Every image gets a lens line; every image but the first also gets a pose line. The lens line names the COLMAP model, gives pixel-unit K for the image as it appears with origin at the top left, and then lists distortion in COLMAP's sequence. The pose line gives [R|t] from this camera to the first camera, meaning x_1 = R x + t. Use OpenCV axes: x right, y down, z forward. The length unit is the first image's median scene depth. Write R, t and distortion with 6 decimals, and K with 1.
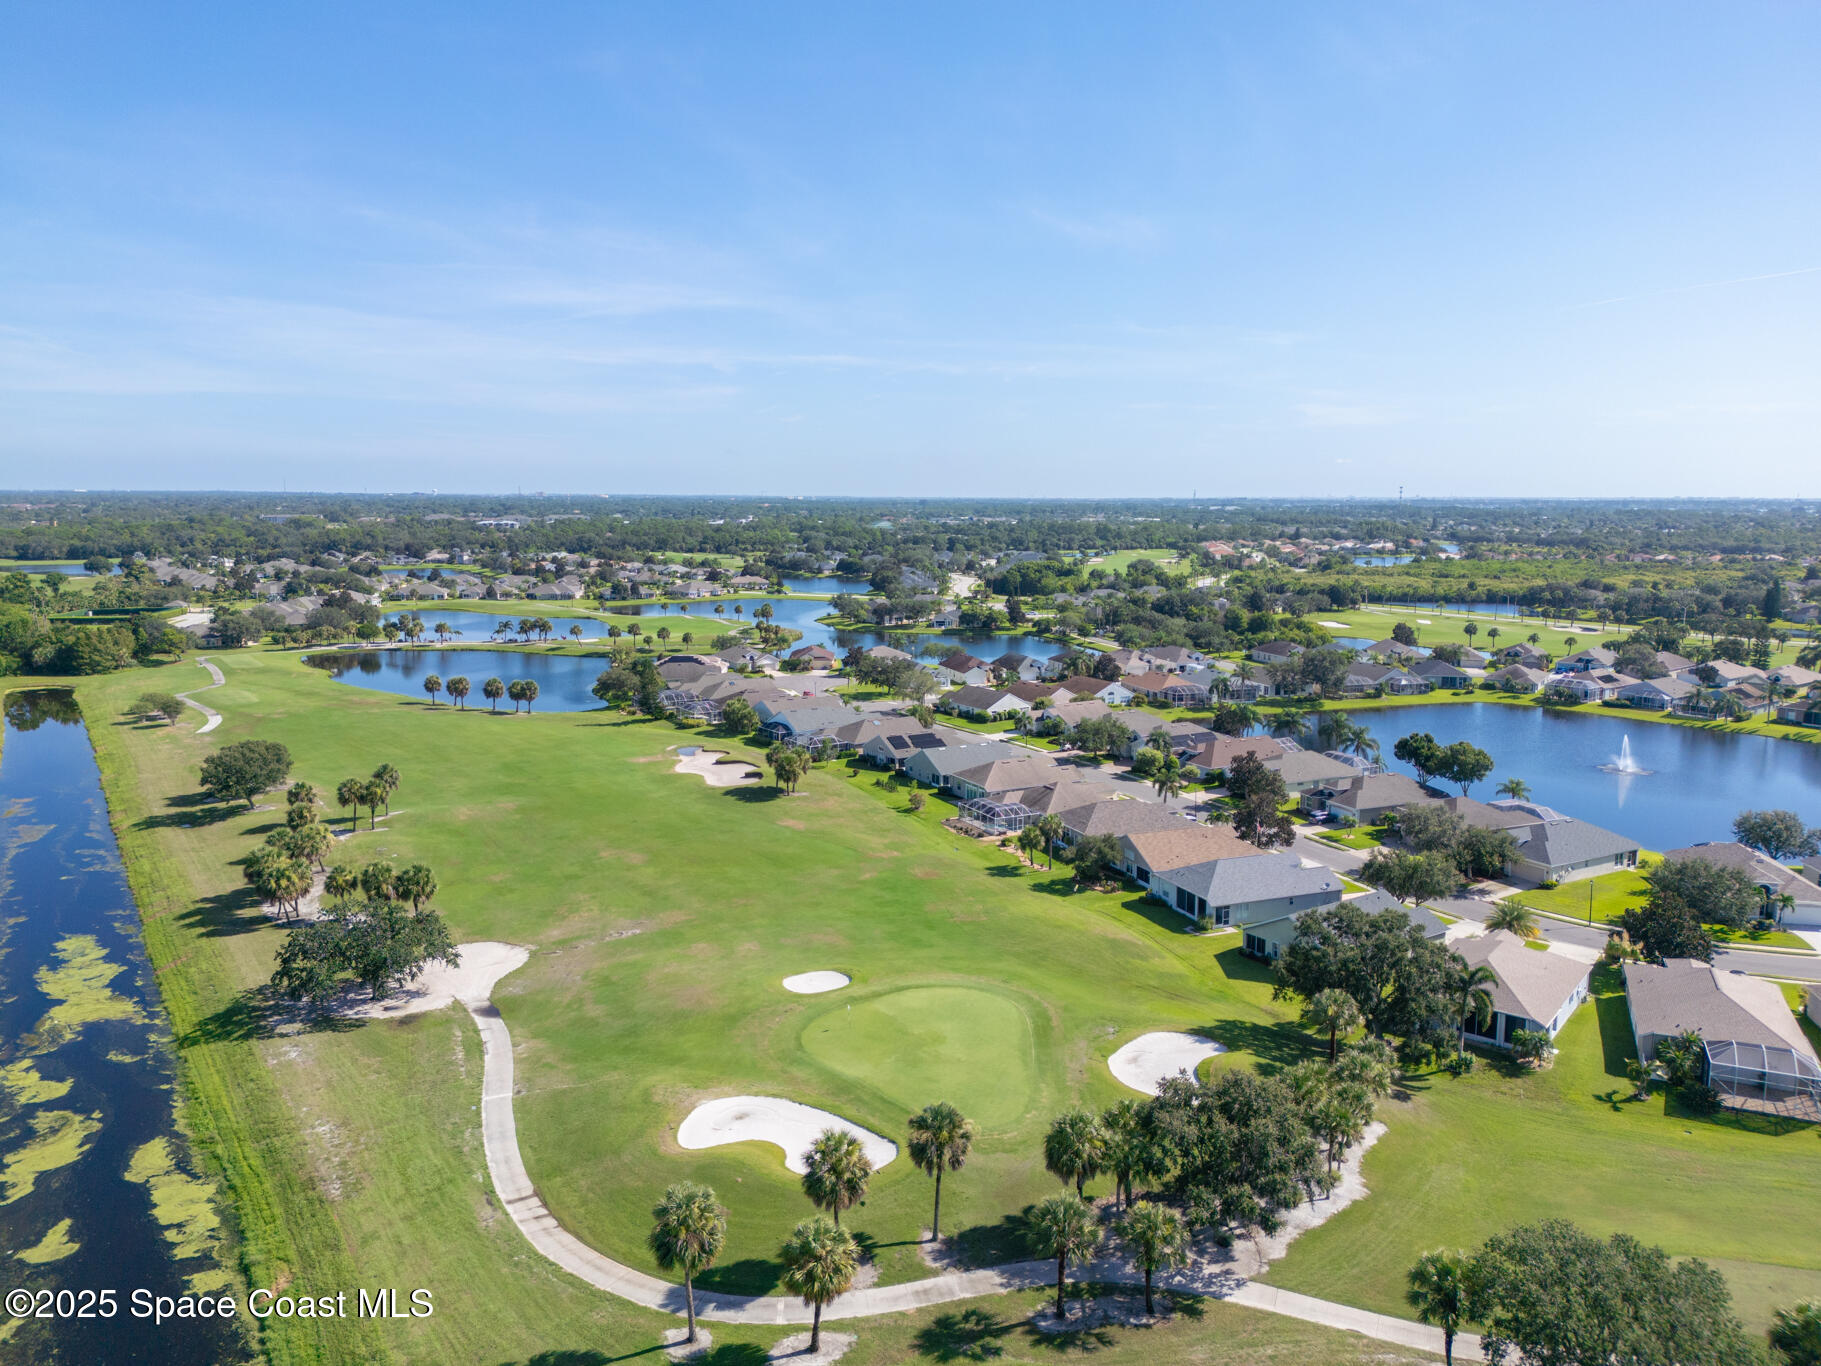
lens RADIAL K [[1285.3, 0, 910.5], [0, 1285.3, 683.0], [0, 0, 1]] dist [0.125006, -0.228460]
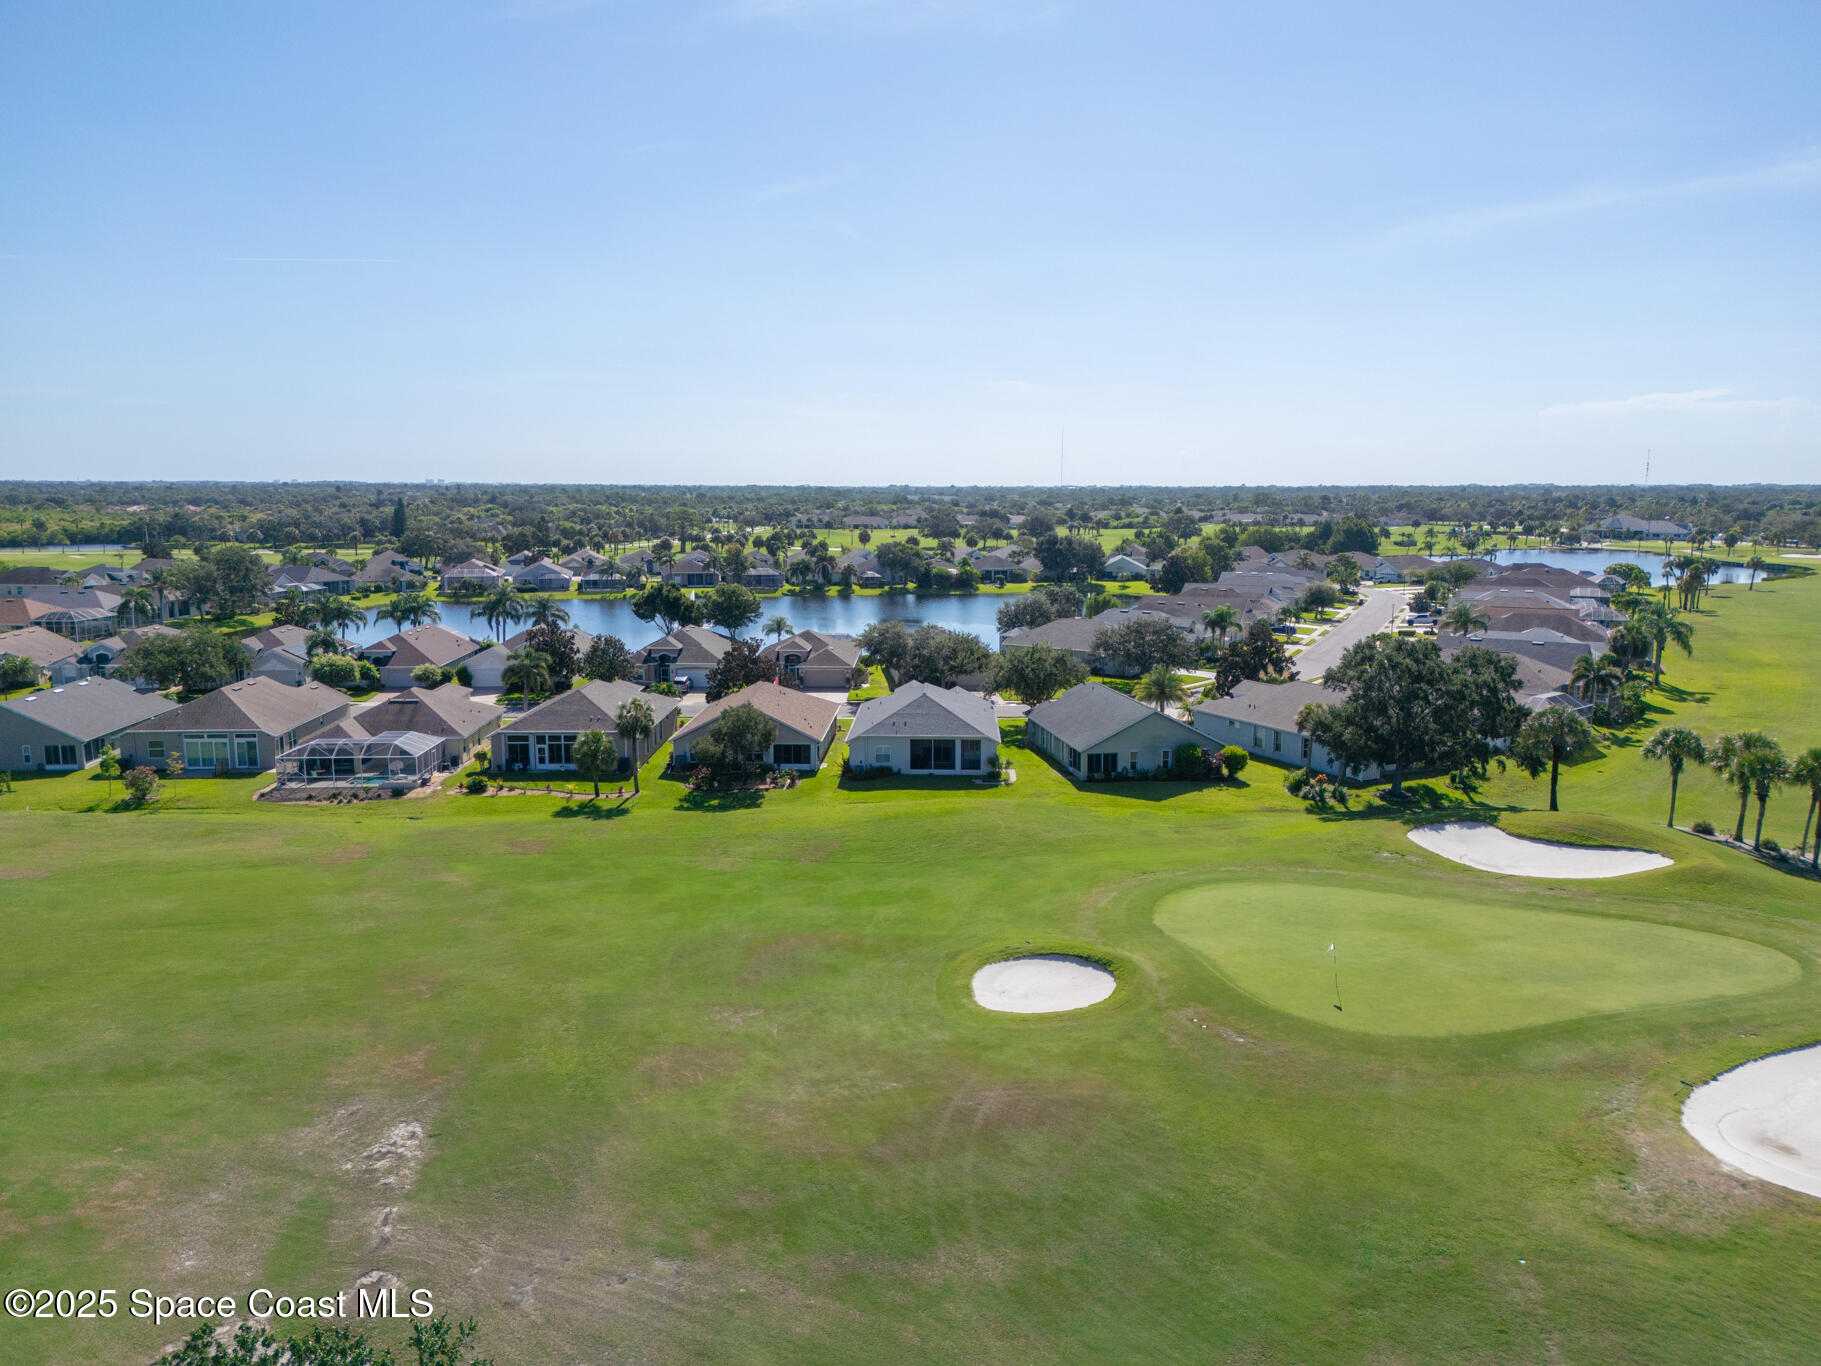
lens RADIAL K [[1295.9, 0, 905.2], [0, 1295.9, 693.2], [0, 0, 1]] dist [0.104224, -0.116057]
pose [[0.410815, -0.145825, 0.899981, -0.213375], [0.129392, 0.986460, 0.100774, 0.030373], [-0.902490, 0.075051, 0.424121, 0.351688]]
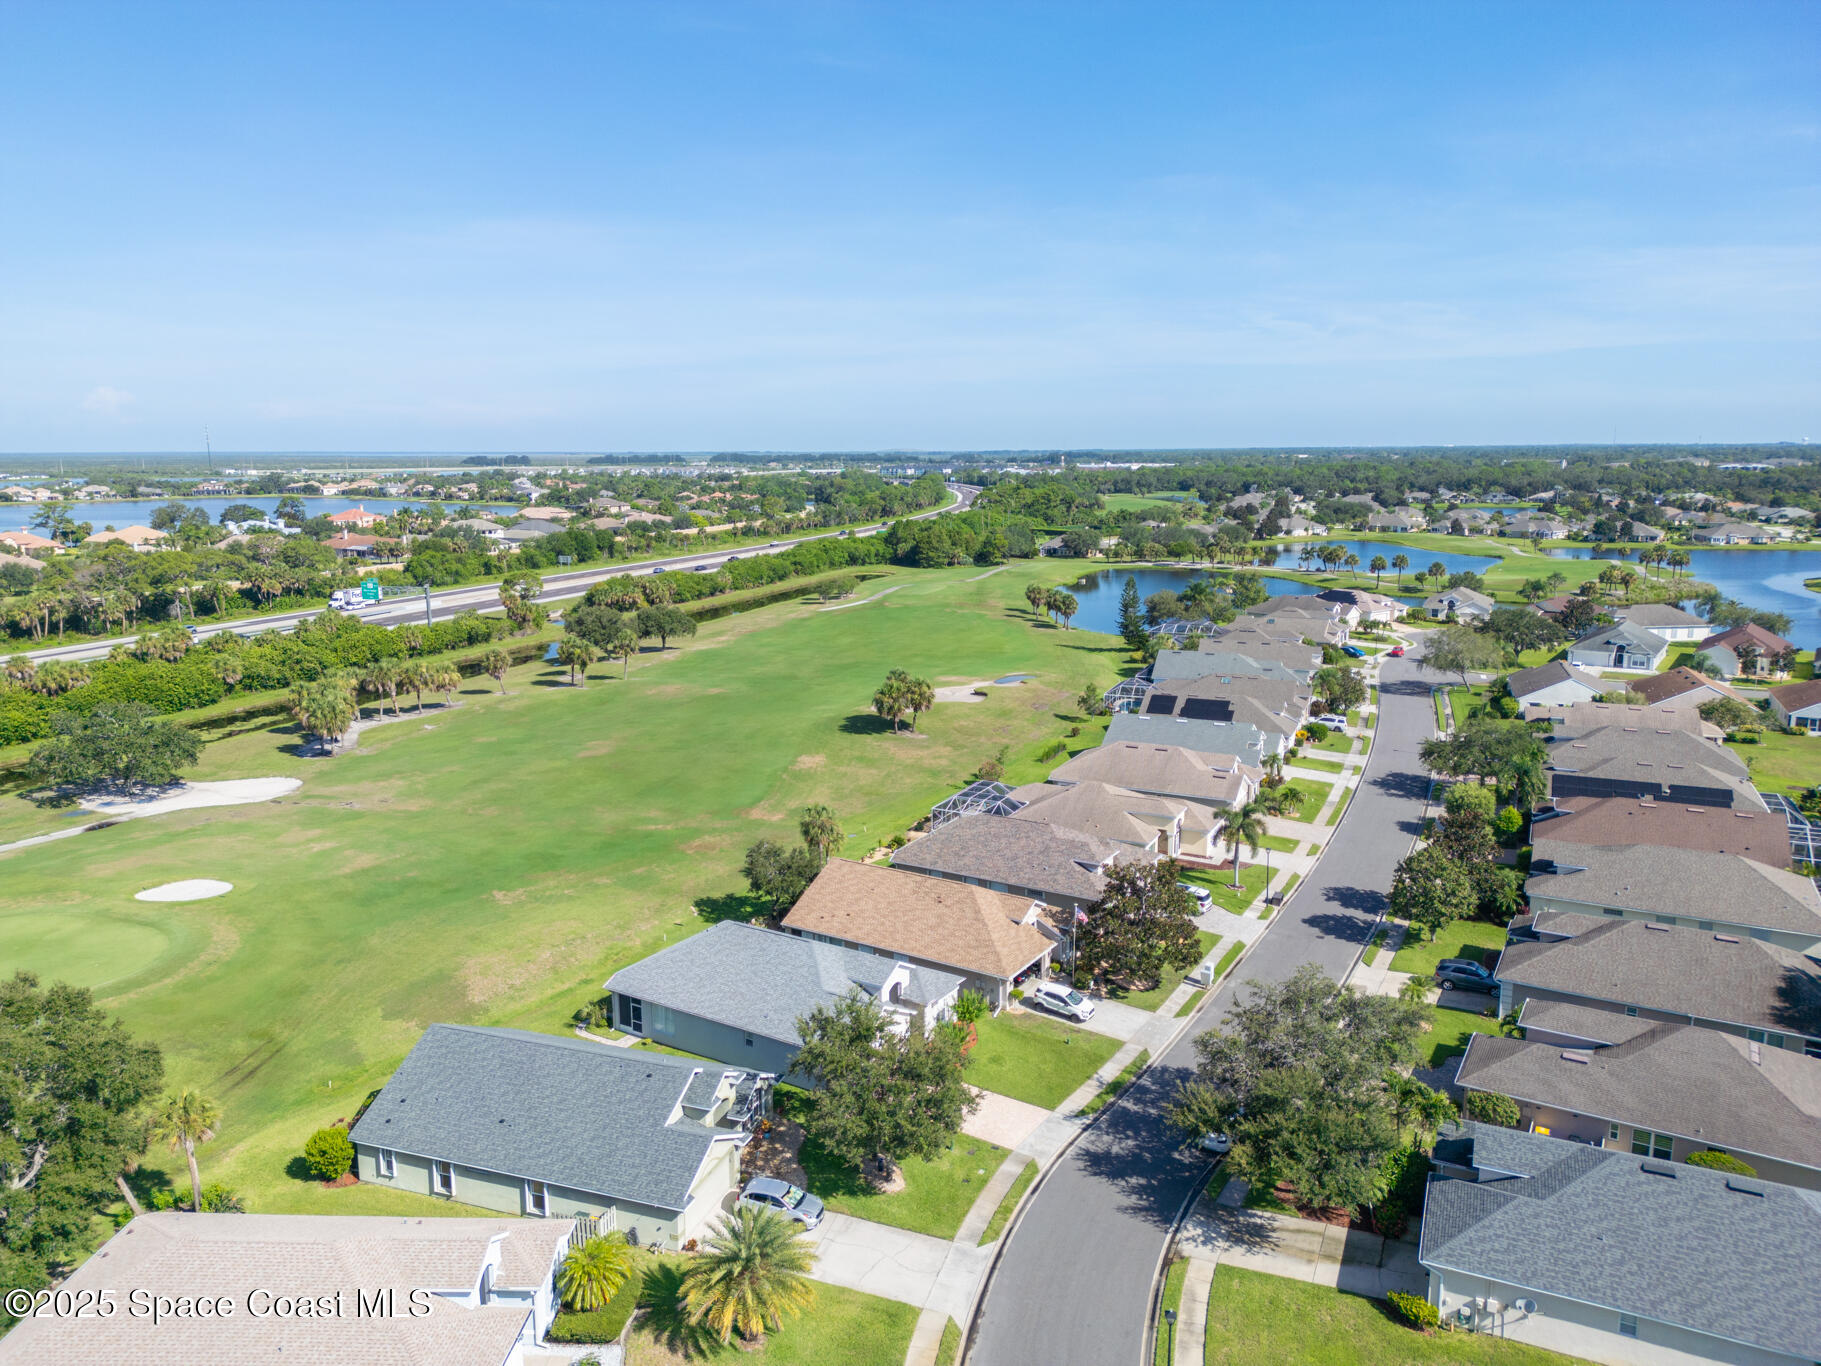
lens RADIAL K [[1252.3, 0, 911.5], [0, 1252.3, 657.6], [0, 0, 1]] dist [0.118815, -0.138250]
pose [[0.585309, 0.125476, -0.801043, 0.350103], [-0.108476, 0.991190, 0.076000, -0.012634], [0.803521, 0.042411, 0.593763, 0.368959]]
